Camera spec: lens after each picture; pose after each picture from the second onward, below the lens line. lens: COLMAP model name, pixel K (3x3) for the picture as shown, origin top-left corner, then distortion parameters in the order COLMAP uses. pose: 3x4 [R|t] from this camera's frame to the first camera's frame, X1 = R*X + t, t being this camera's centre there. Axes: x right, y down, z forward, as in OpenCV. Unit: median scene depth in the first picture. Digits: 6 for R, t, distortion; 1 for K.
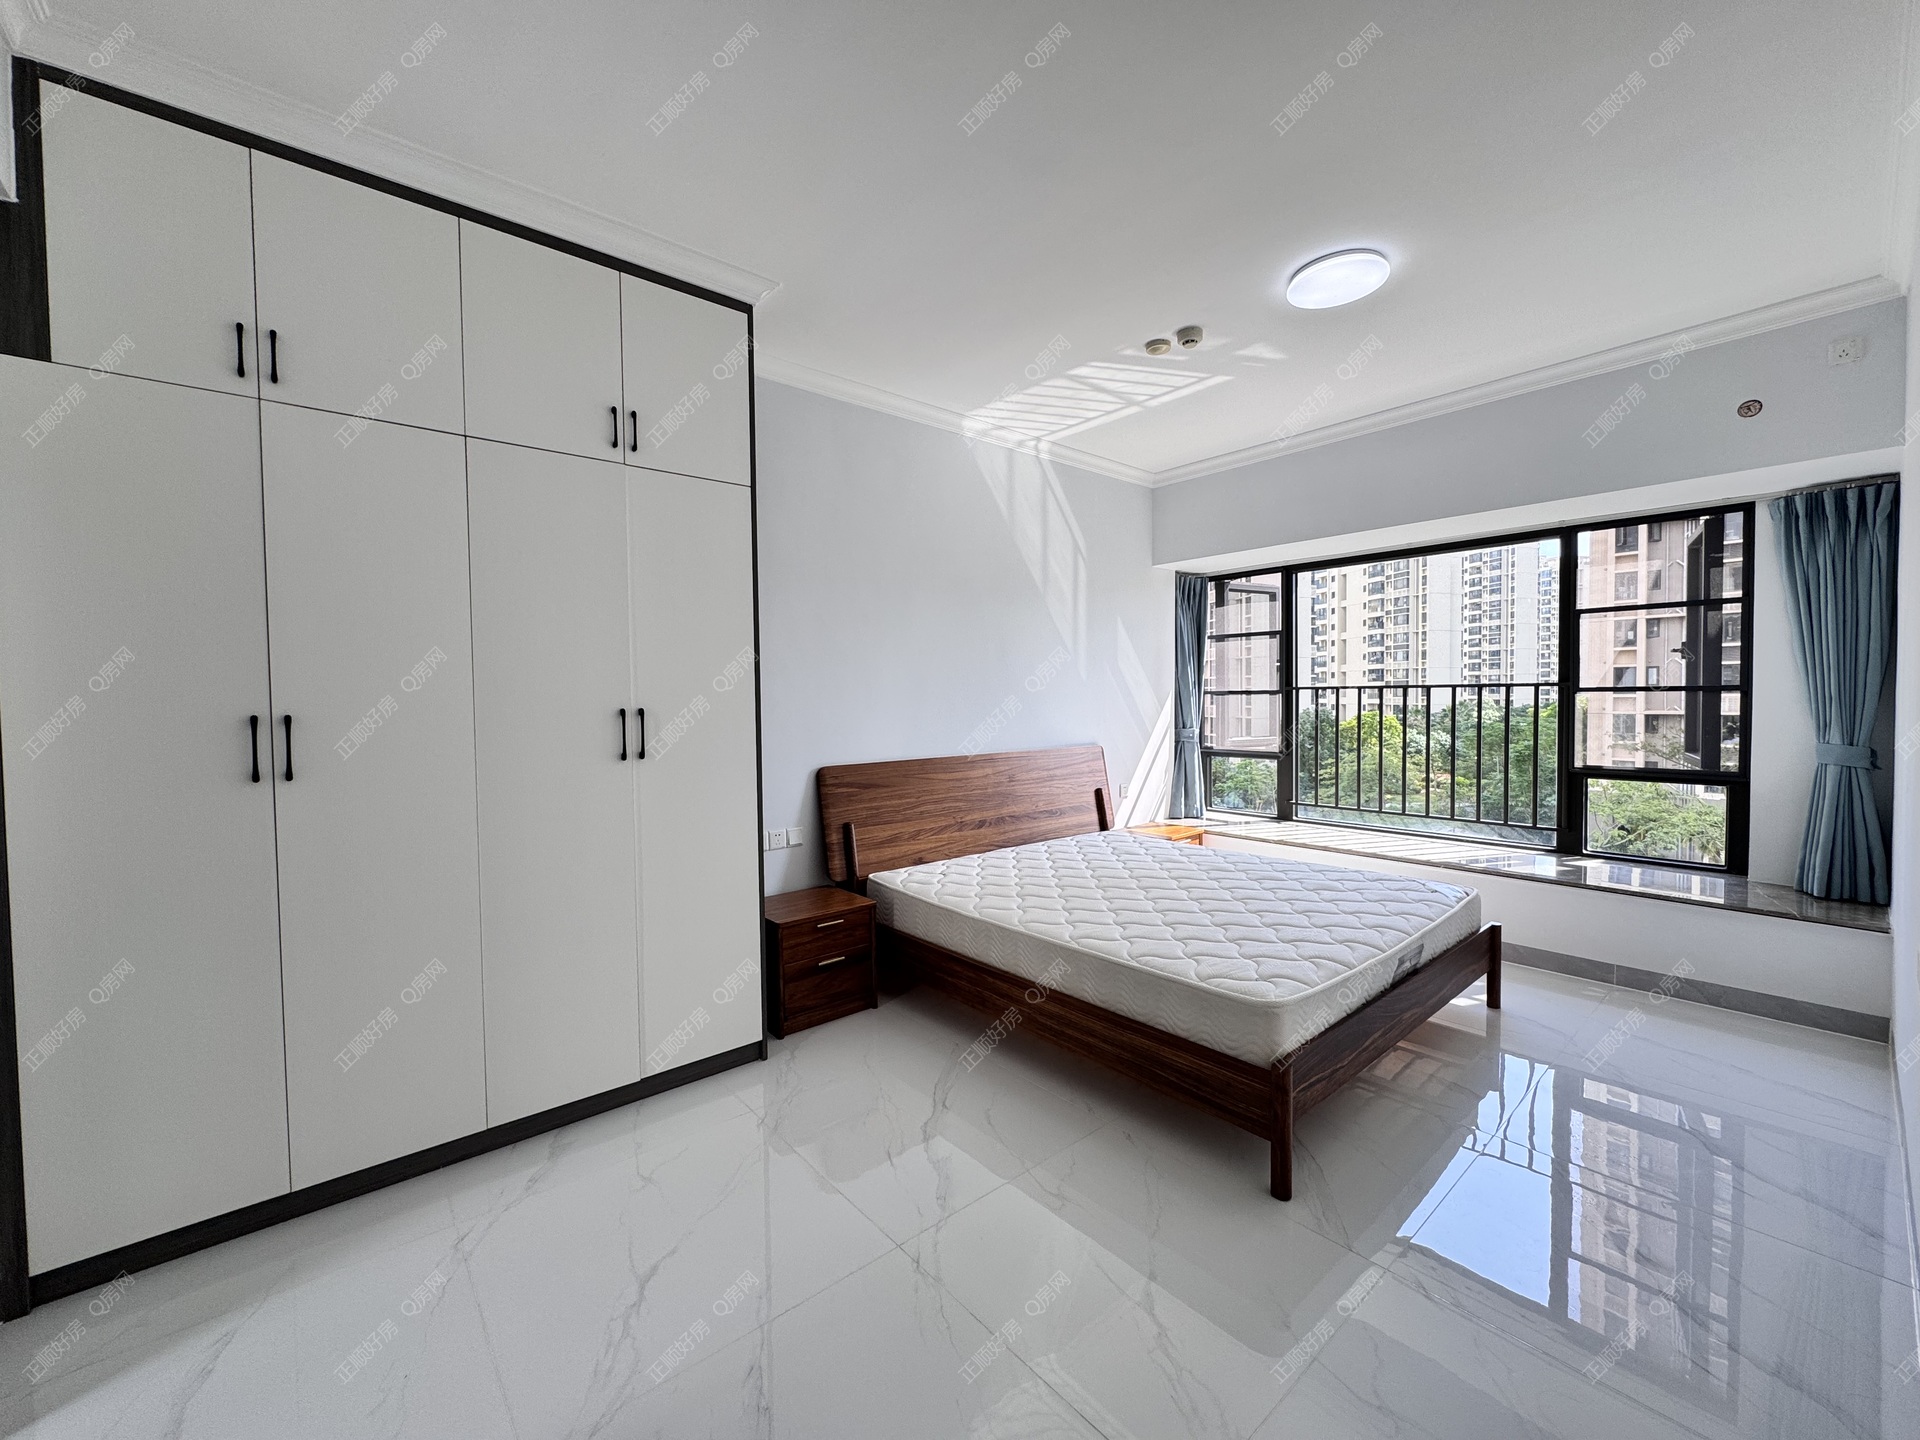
lens RADIAL K [[764.3, 0, 960.0], [0, 764.3, 720.0], [0, 0, 1]] dist [-0.001380, 0.000130]
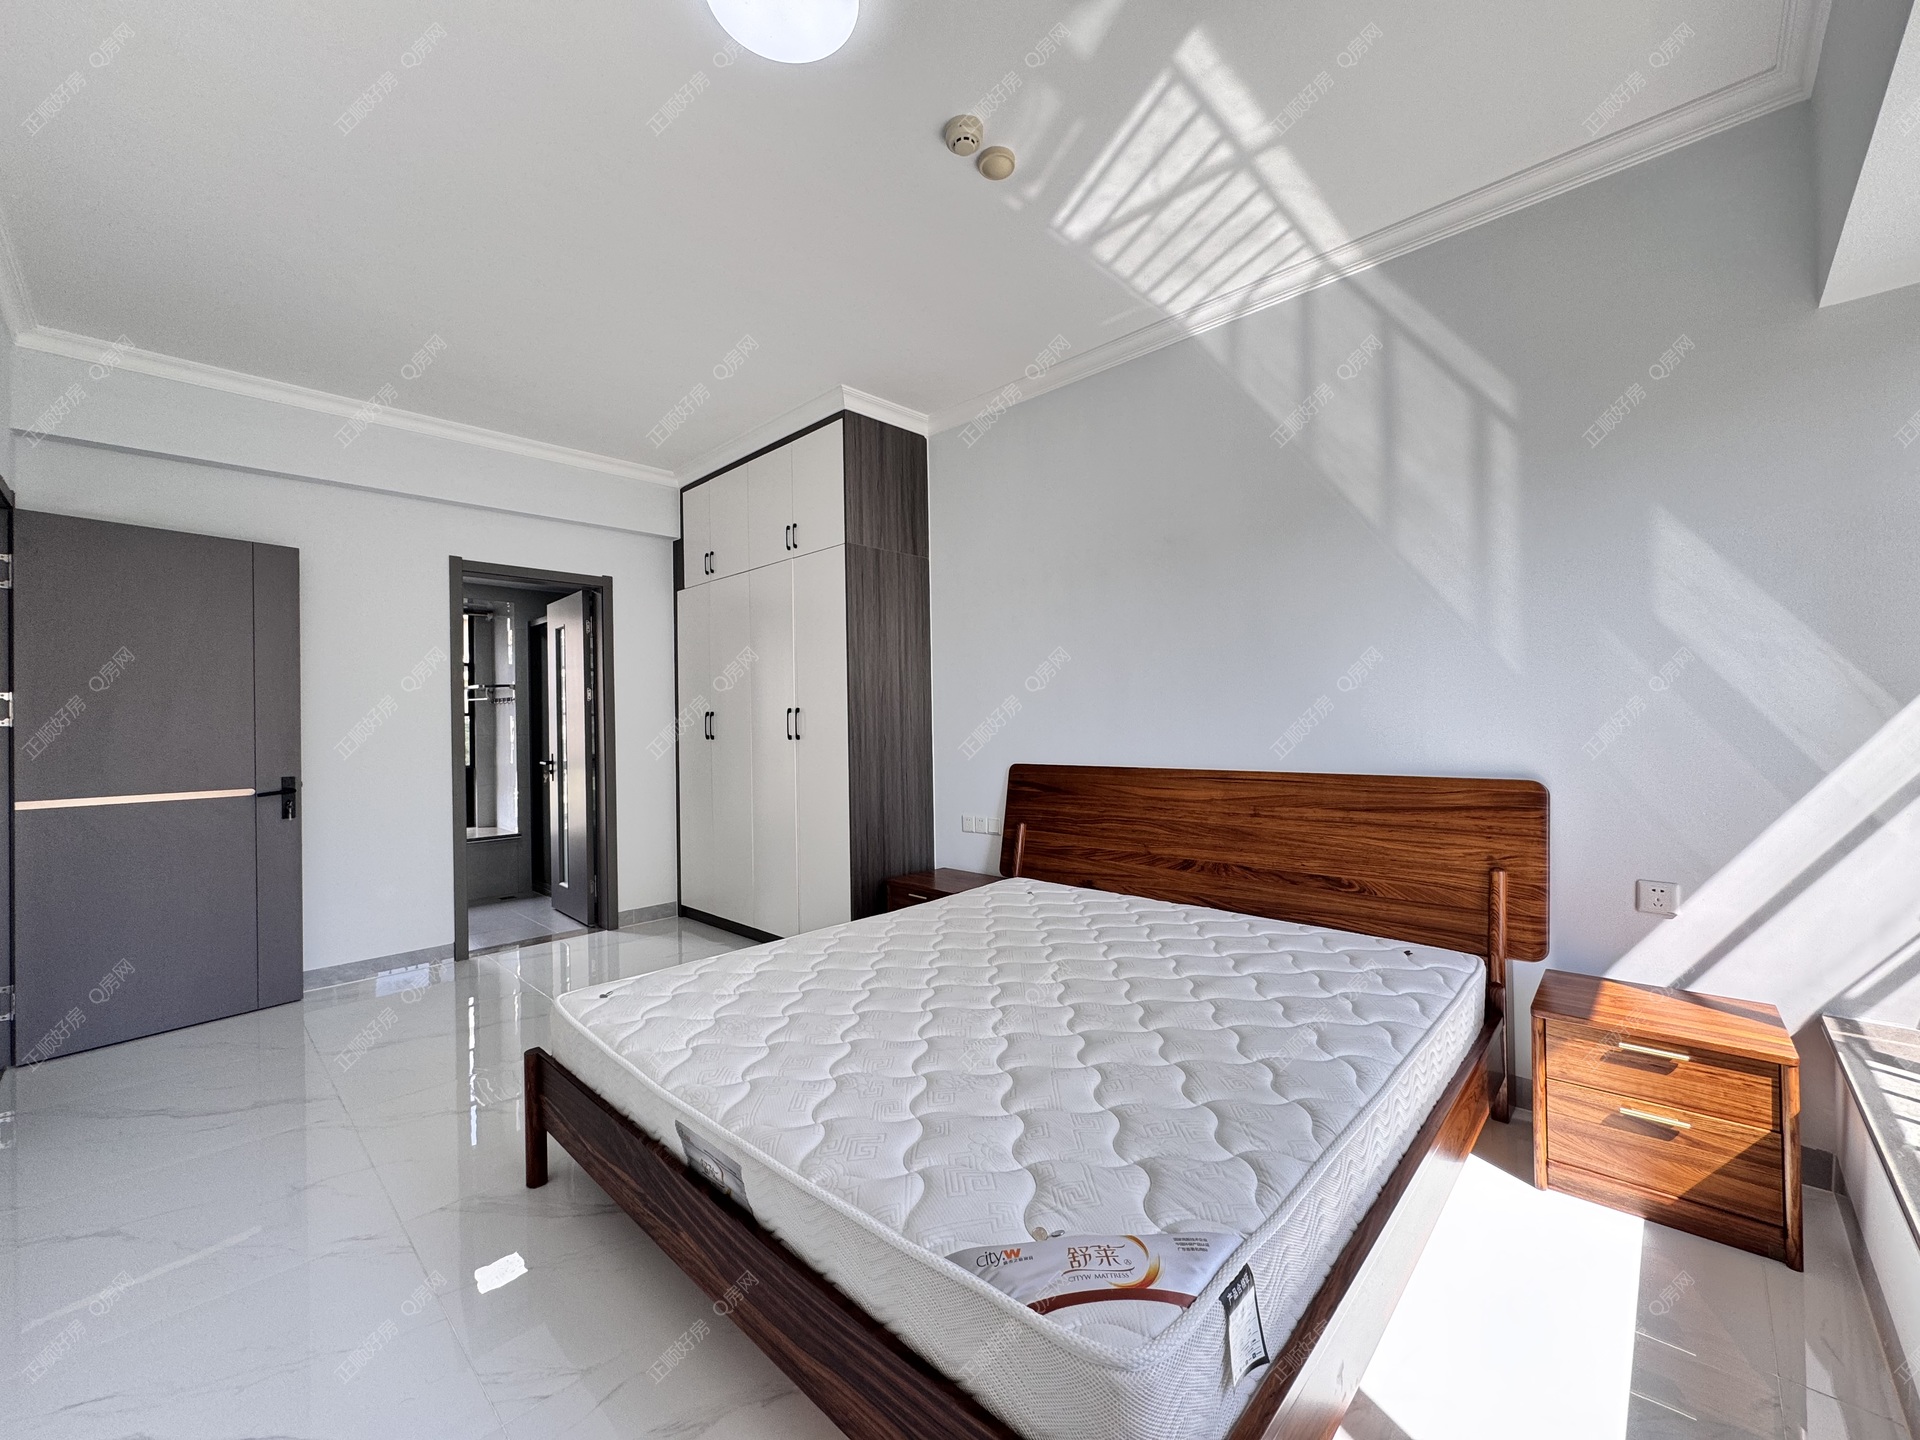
lens RADIAL K [[764.3, 0, 960.0], [0, 764.3, 720.0], [0, 0, 1]] dist [-0.001380, 0.000130]
pose [[0.112773, 0.001668, -0.993619, 0.780948], [-0.022010, 0.999757, -0.000820, 0.003450], [0.993377, 0.021962, 0.112782, 0.750583]]
